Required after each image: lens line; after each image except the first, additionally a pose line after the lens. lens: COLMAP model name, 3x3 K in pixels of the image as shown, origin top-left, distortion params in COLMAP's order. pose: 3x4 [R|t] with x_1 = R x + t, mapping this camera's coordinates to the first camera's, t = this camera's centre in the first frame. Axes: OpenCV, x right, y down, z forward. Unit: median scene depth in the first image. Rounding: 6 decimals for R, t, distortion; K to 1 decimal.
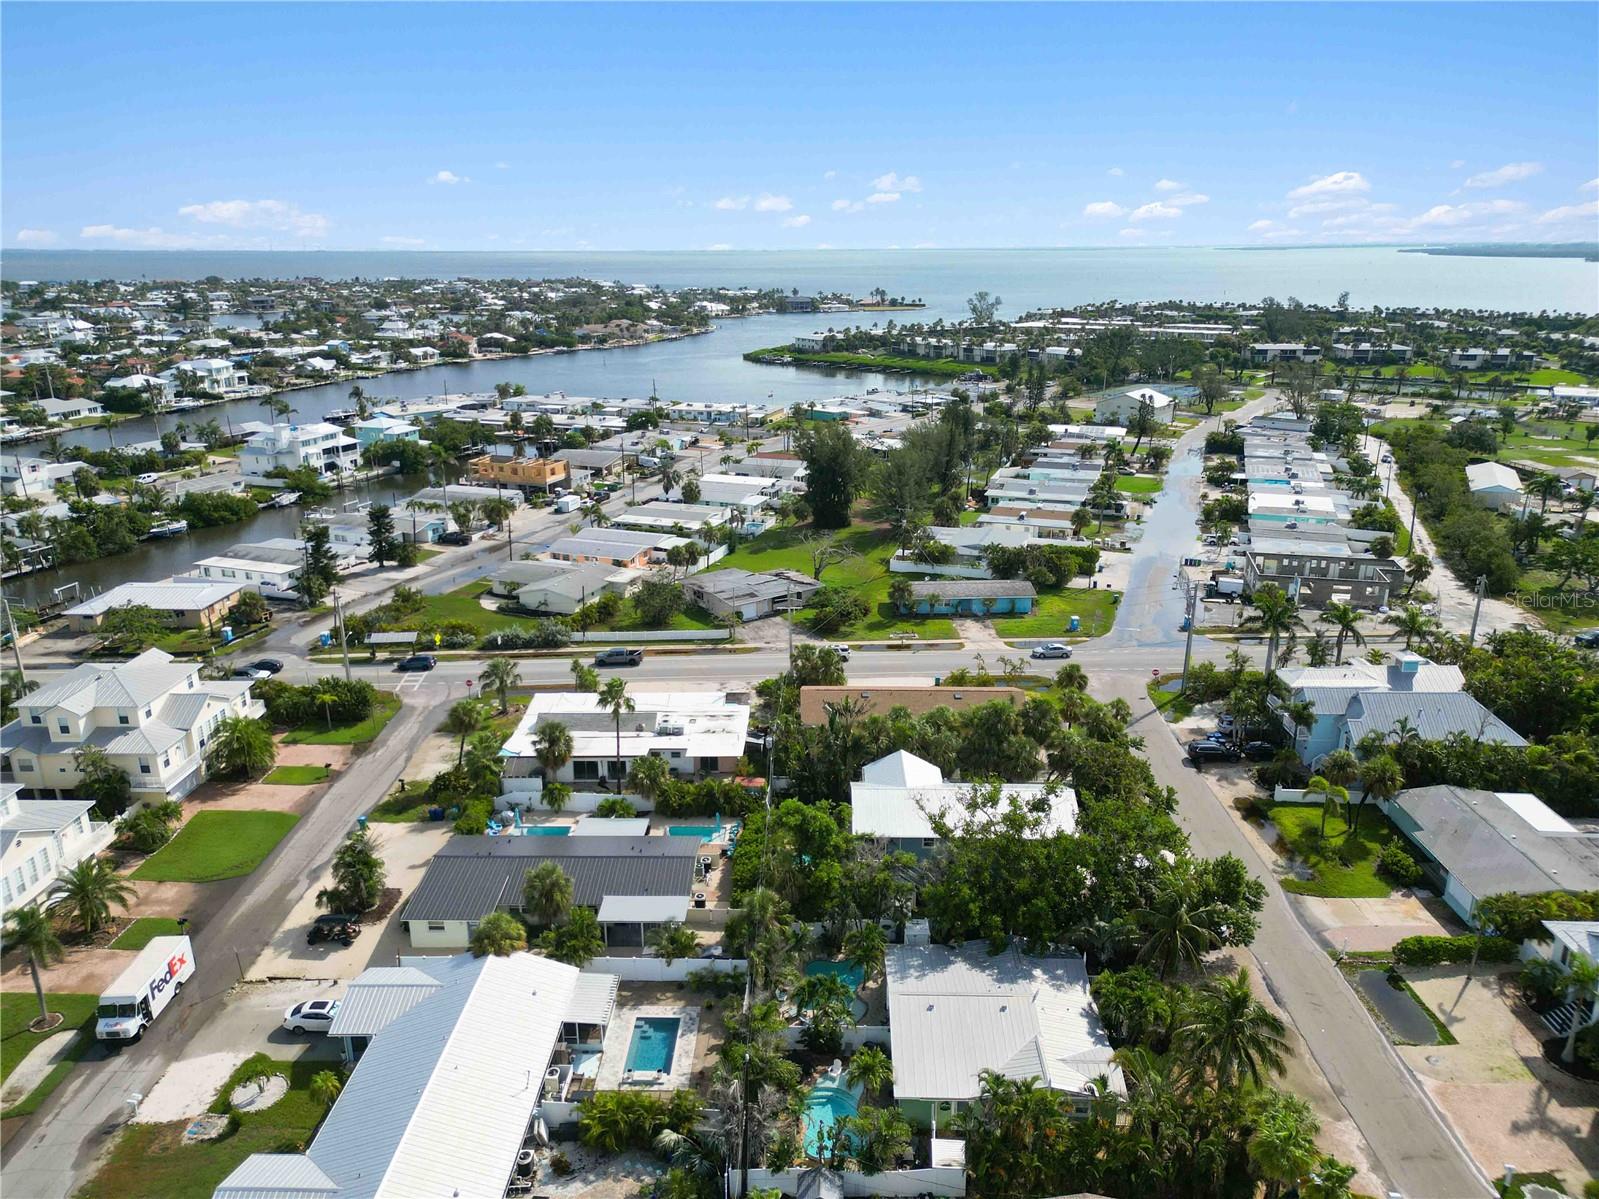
lens RADIAL K [[1110.0, 0, 799.5], [0, 1110.0, 599.5], [0, 0, 1]] dist [0.083139, -0.092129]
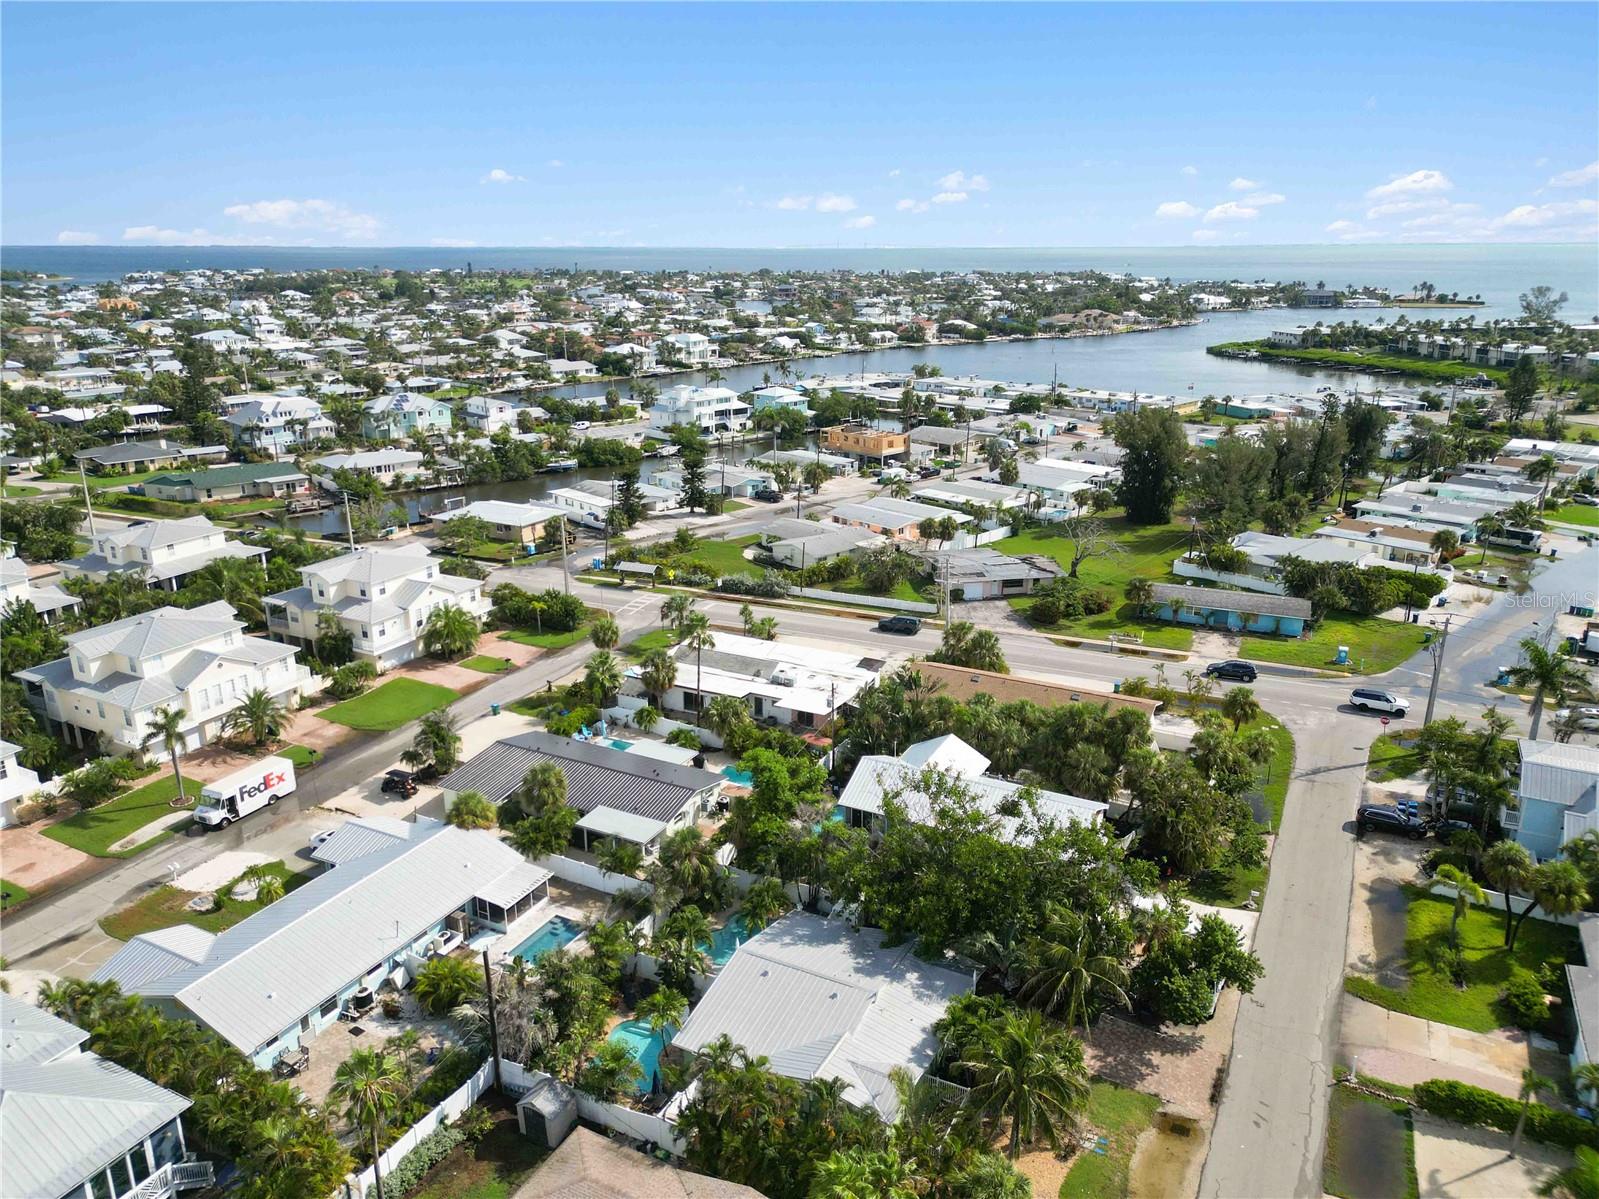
lens RADIAL K [[1110.0, 0, 799.5], [0, 1110.0, 599.5], [0, 0, 1]] dist [0.083139, -0.092129]
pose [[0.898344, 0.135589, -0.417843, 0.199275], [-0.134318, 0.990402, 0.032606, 0.006318], [0.418254, 0.026832, 0.907934, 0.057765]]
